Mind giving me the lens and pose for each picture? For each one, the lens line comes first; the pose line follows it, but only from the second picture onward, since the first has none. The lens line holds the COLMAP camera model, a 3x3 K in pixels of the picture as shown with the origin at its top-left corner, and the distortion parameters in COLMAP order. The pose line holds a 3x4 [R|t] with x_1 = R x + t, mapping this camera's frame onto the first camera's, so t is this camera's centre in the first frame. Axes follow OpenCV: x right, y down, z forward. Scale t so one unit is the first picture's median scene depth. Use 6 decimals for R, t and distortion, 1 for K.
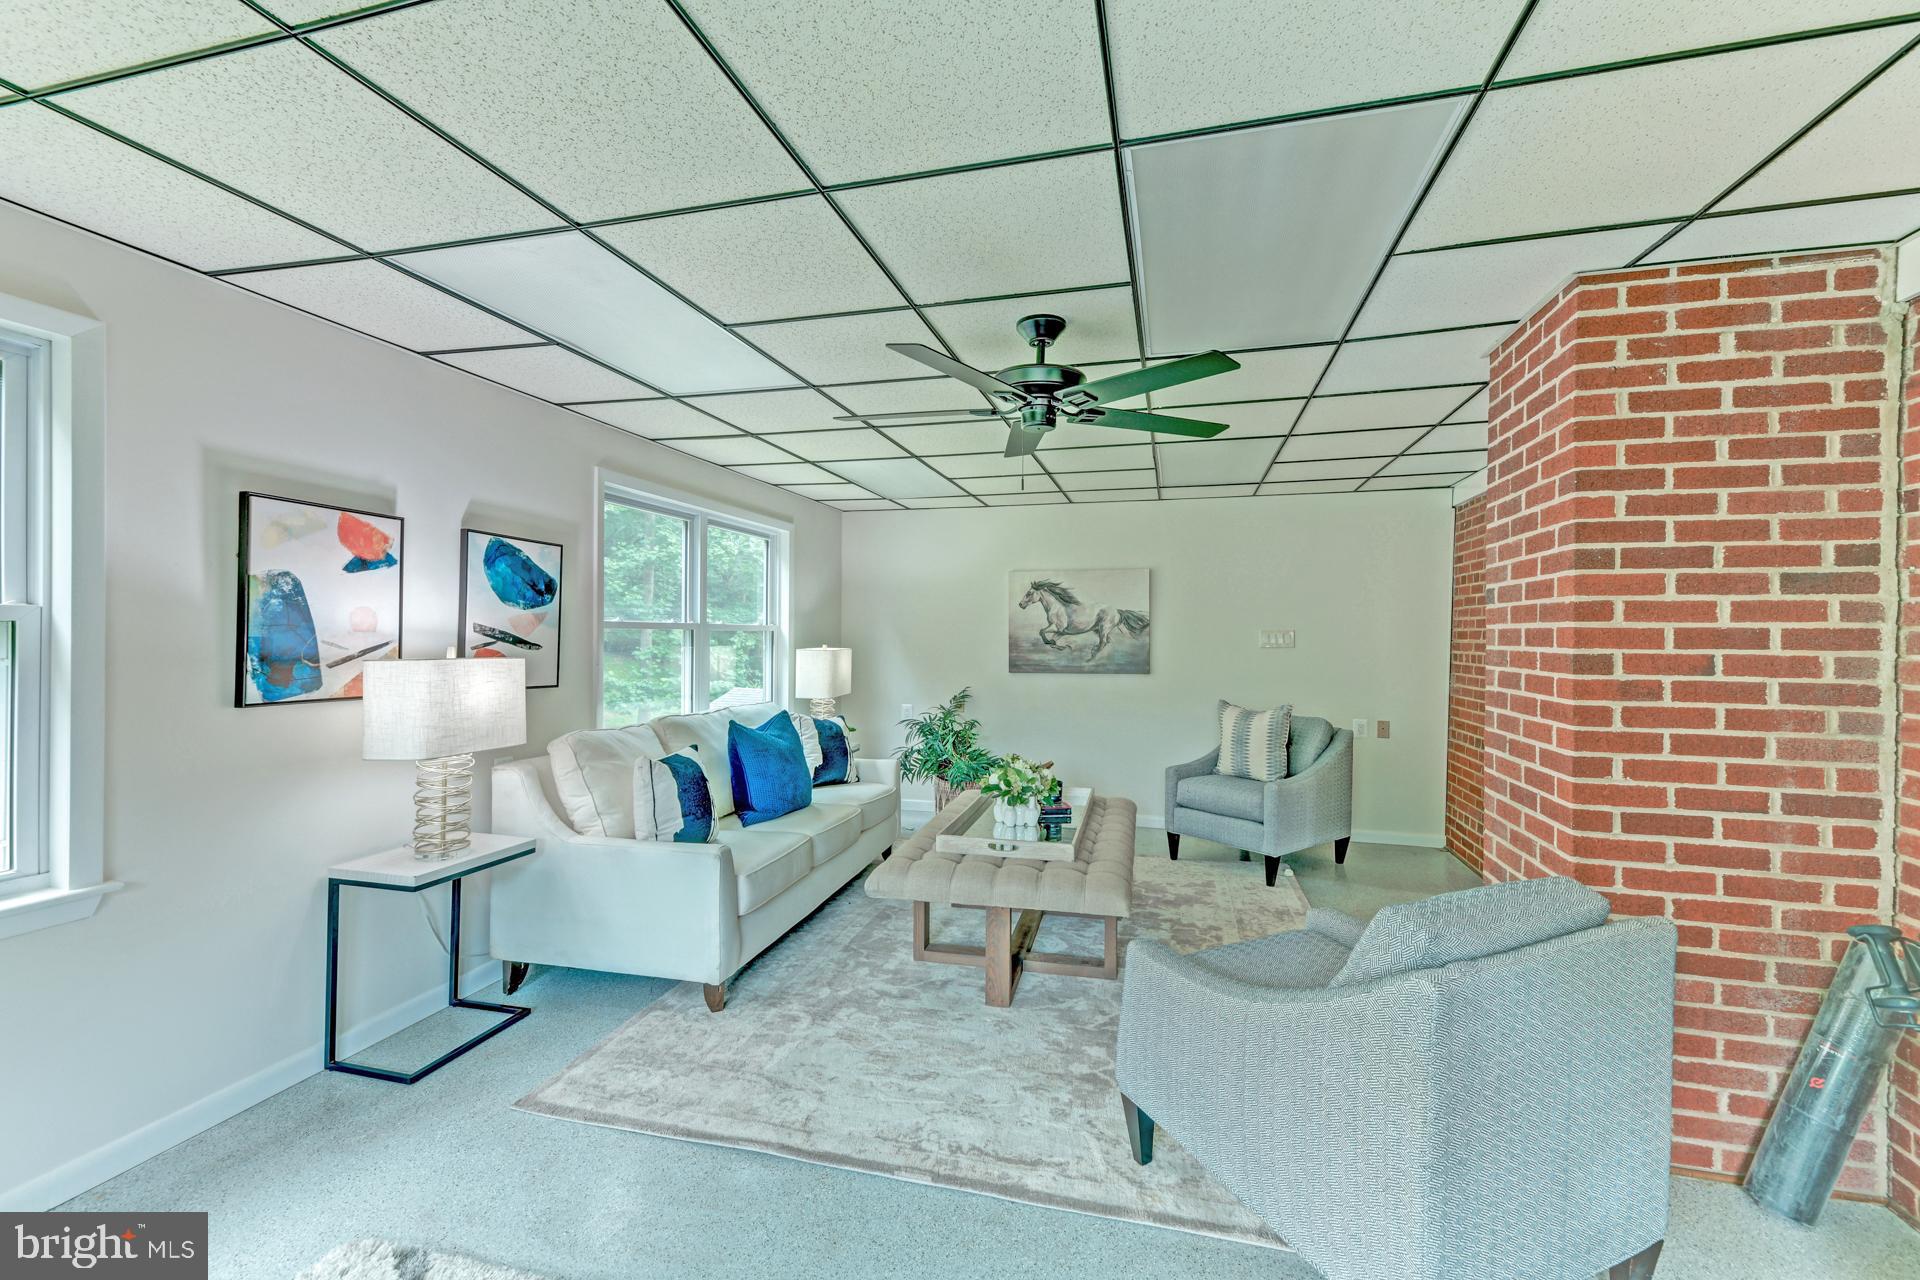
lens RADIAL K [[773.0, 0, 967.1], [0, 773.0, 634.2], [0, 0, 1]] dist [0.009005, -0.002195]
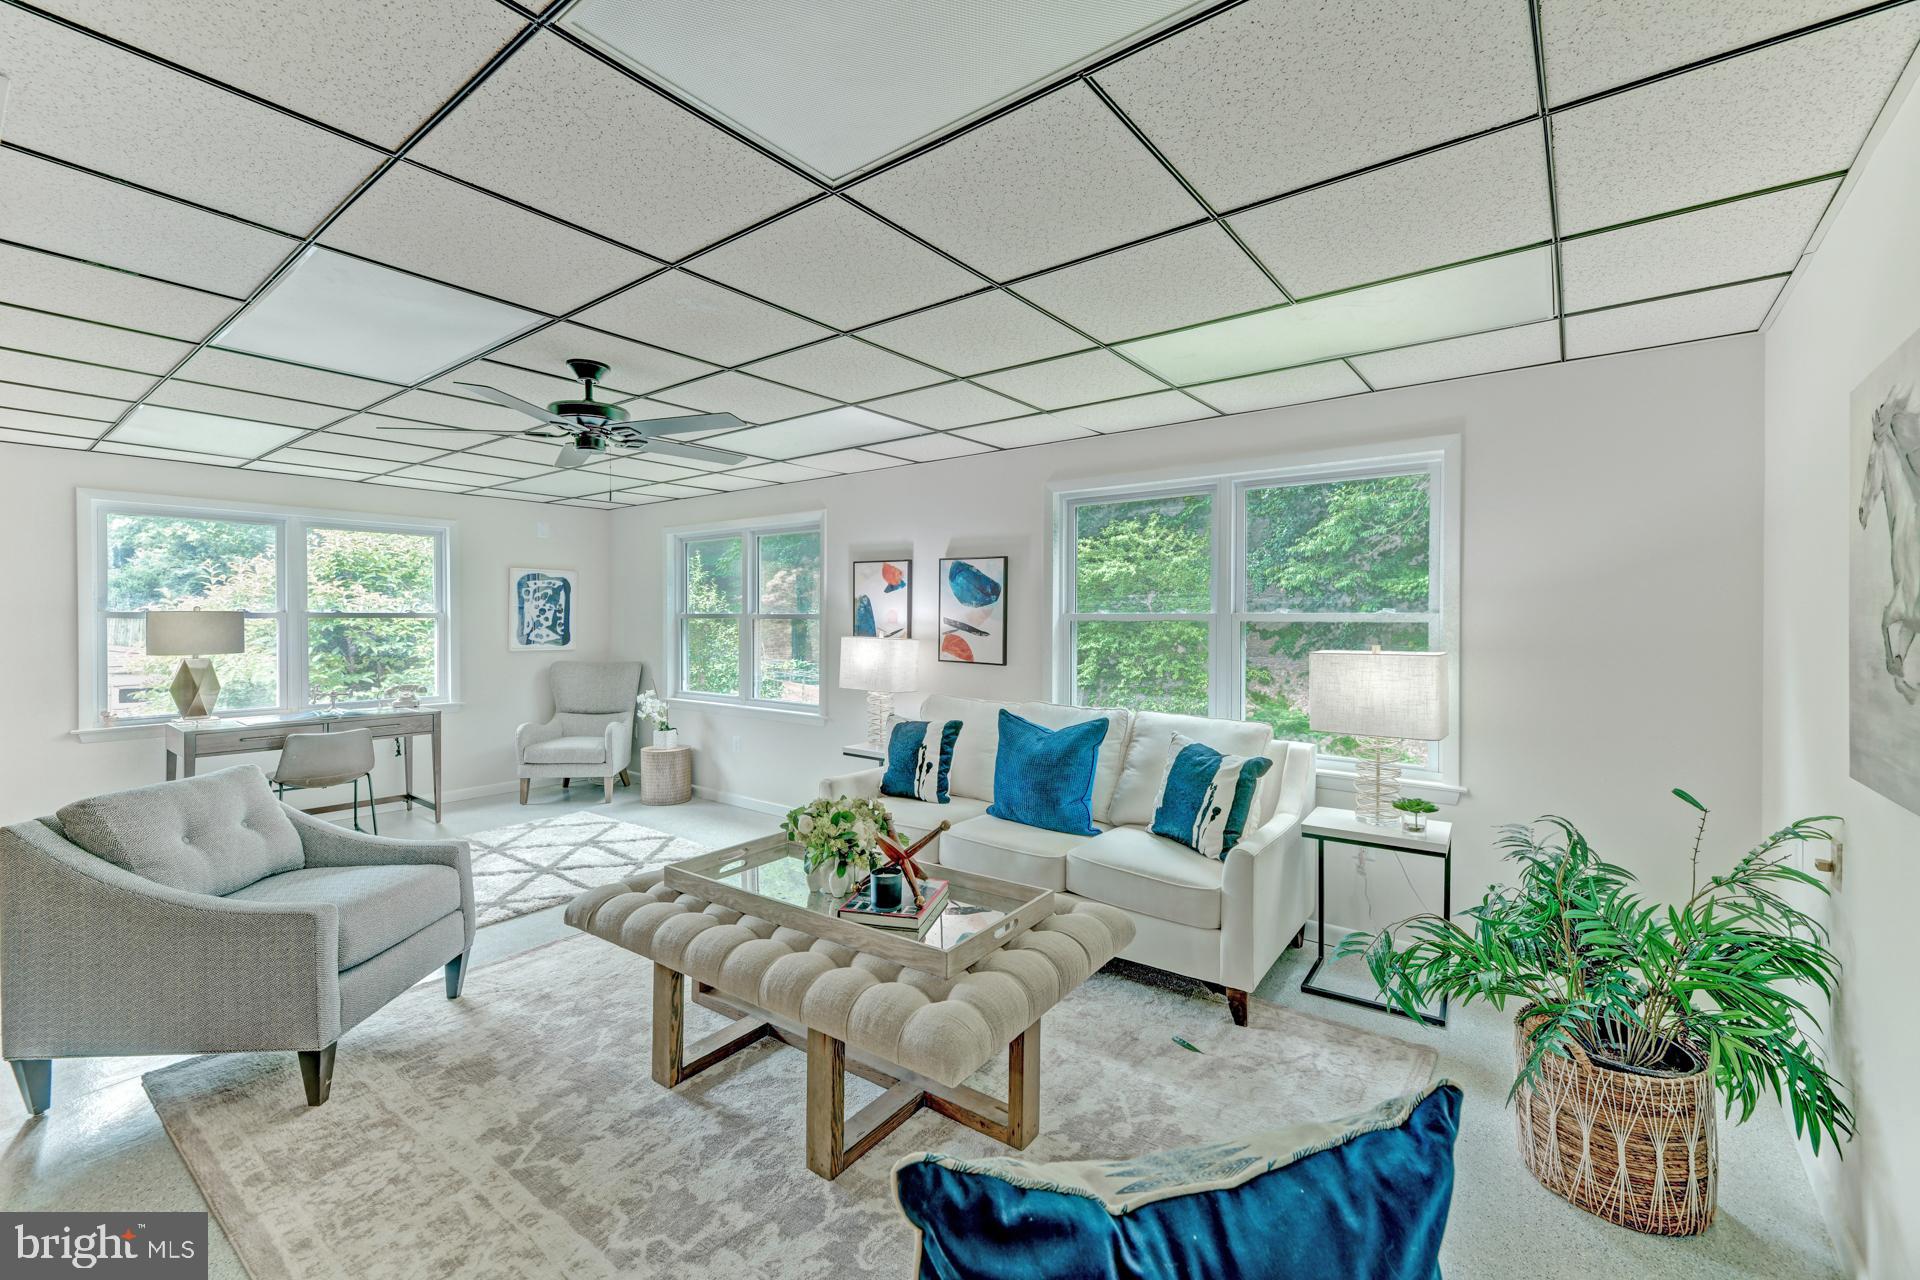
lens RADIAL K [[773.0, 0, 960.0], [0, 773.0, 635.9], [0, 0, 1]] dist [0.009005, -0.002195]
pose [[-0.365355, -0.002453, -0.930865, 0.777680], [-0.014991, 0.999882, 0.003249, 0.016367], [0.930747, 0.015142, -0.365349, 1.539927]]
